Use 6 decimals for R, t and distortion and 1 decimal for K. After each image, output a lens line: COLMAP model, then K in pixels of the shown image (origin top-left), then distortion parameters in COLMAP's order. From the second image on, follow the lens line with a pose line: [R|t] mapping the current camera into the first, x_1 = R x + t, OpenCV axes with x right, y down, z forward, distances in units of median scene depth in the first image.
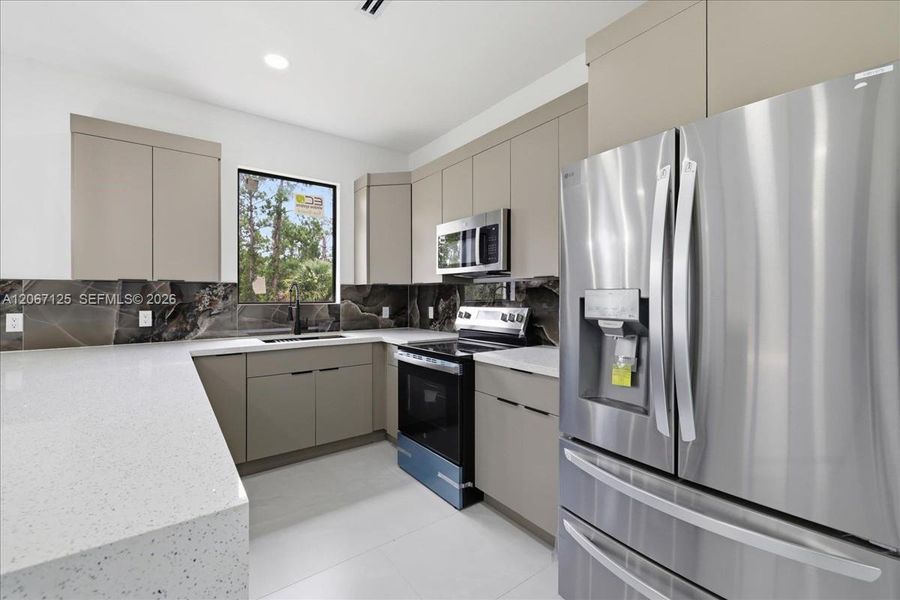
lens RADIAL K [[380.5, 0, 452.8], [0, 380.5, 297.7], [0, 0, 1]] dist [-0.001231, -0.000086]
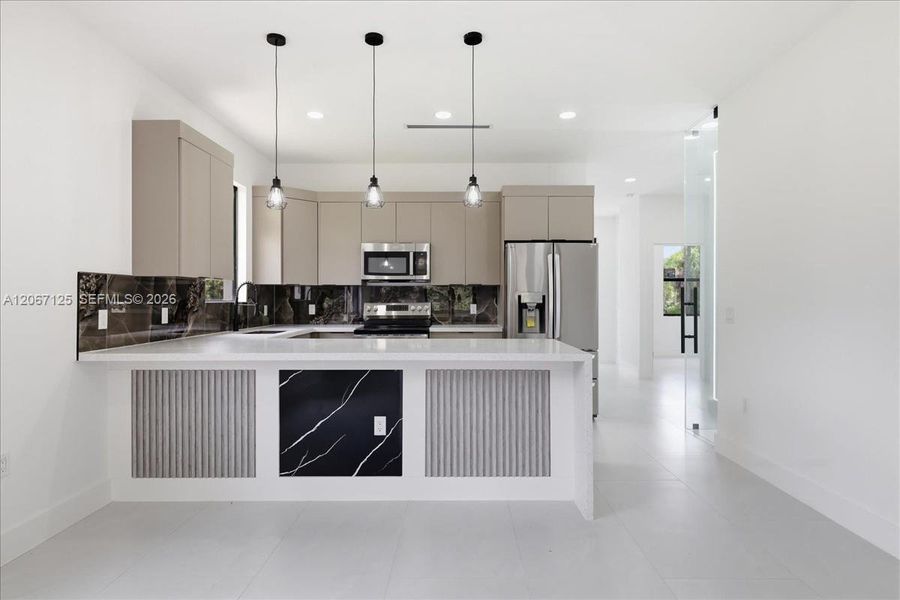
lens RADIAL K [[508.4, 0, 452.1], [0, 508.4, 297.5], [0, 0, 1]] dist [-0.000113, -0.000122]
pose [[0.607223, 0.002906, 0.794526, -1.297431], [0.003210, 0.999976, -0.006111, 0.016935], [-0.794525, 0.006261, 0.607200, -0.364916]]
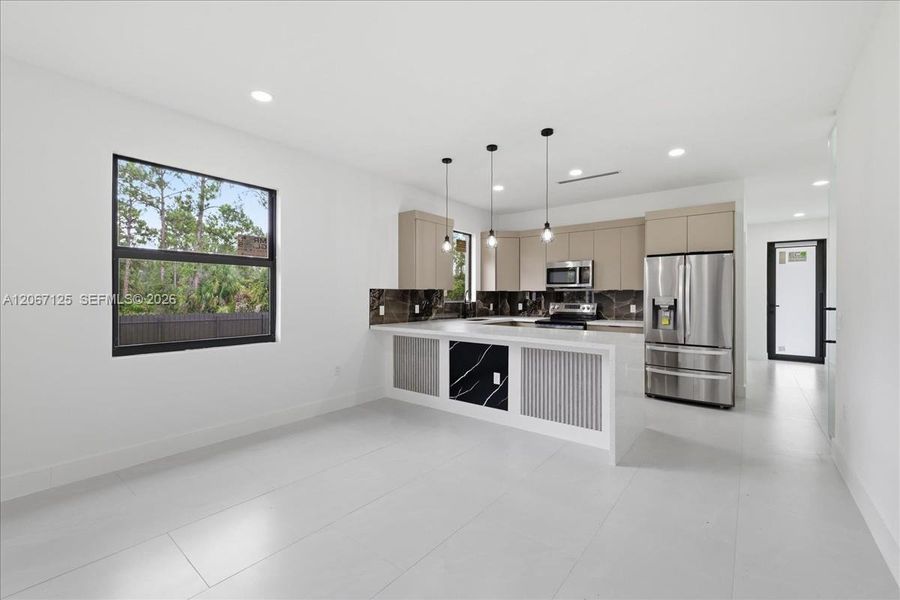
lens RADIAL K [[377.6, 0, 452.0], [0, 377.6, 295.9], [0, 0, 1]] dist [-0.001485, -0.000346]
pose [[0.966875, 0.003371, 0.255227, -1.039177], [-0.002055, 0.999983, -0.005421, -0.001325], [-0.255241, 0.004717, 0.966866, -0.819991]]
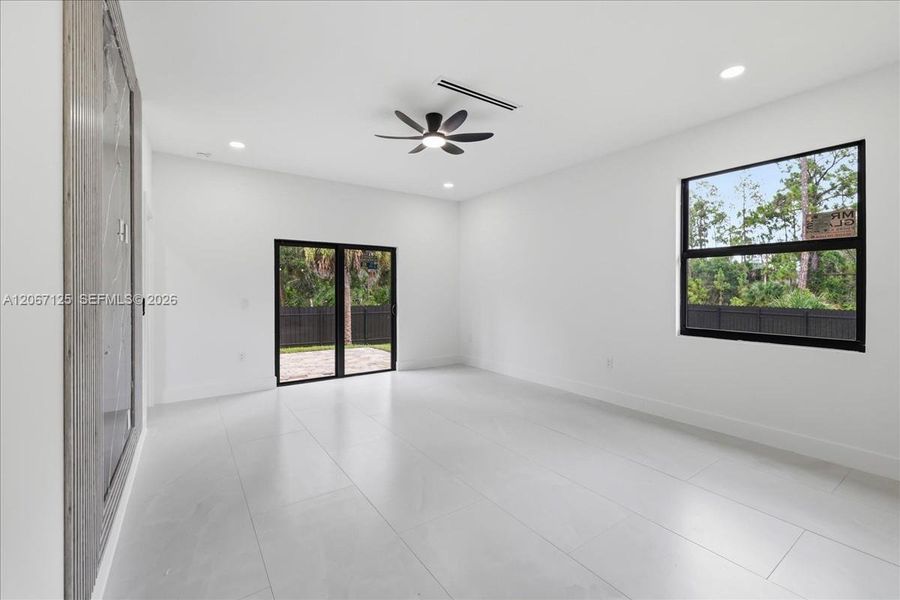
lens RADIAL K [[380.5, 0, 452.8], [0, 380.5, 292.7], [0, 0, 1]] dist [-0.001833, -0.000034]
pose [[-0.031327, 0.010812, -0.999451, -0.356355], [-0.004942, 0.999928, 0.010972, 0.000193], [0.999497, 0.005283, -0.031272, -0.407983]]
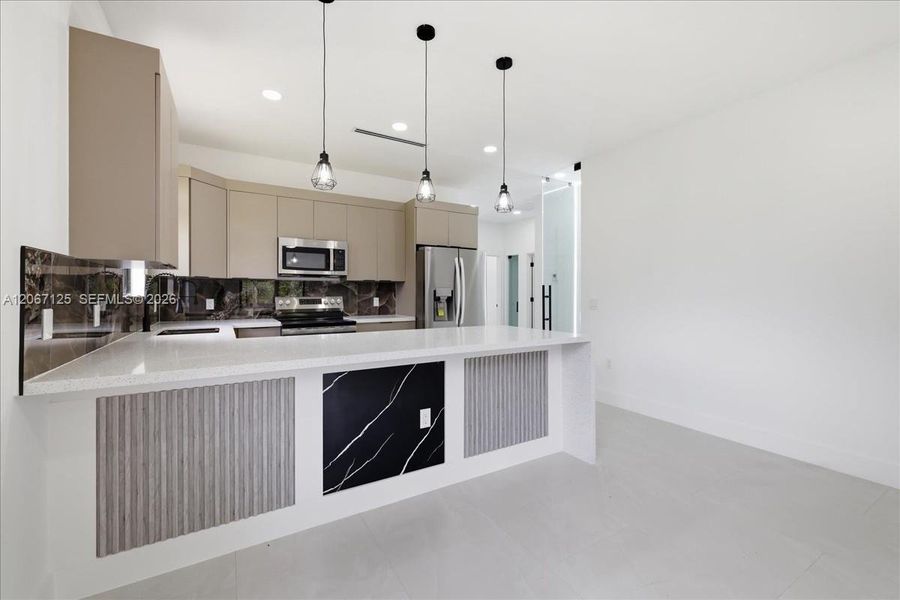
lens RADIAL K [[380.5, 0, 452.8], [0, 380.5, 292.7], [0, 0, 1]] dist [-0.001833, -0.000034]
pose [[0.103472, 0.003222, 0.994627, -1.336869], [0.003650, 0.999987, -0.003619, 0.016441], [-0.994626, 0.004005, 0.103459, 0.242632]]
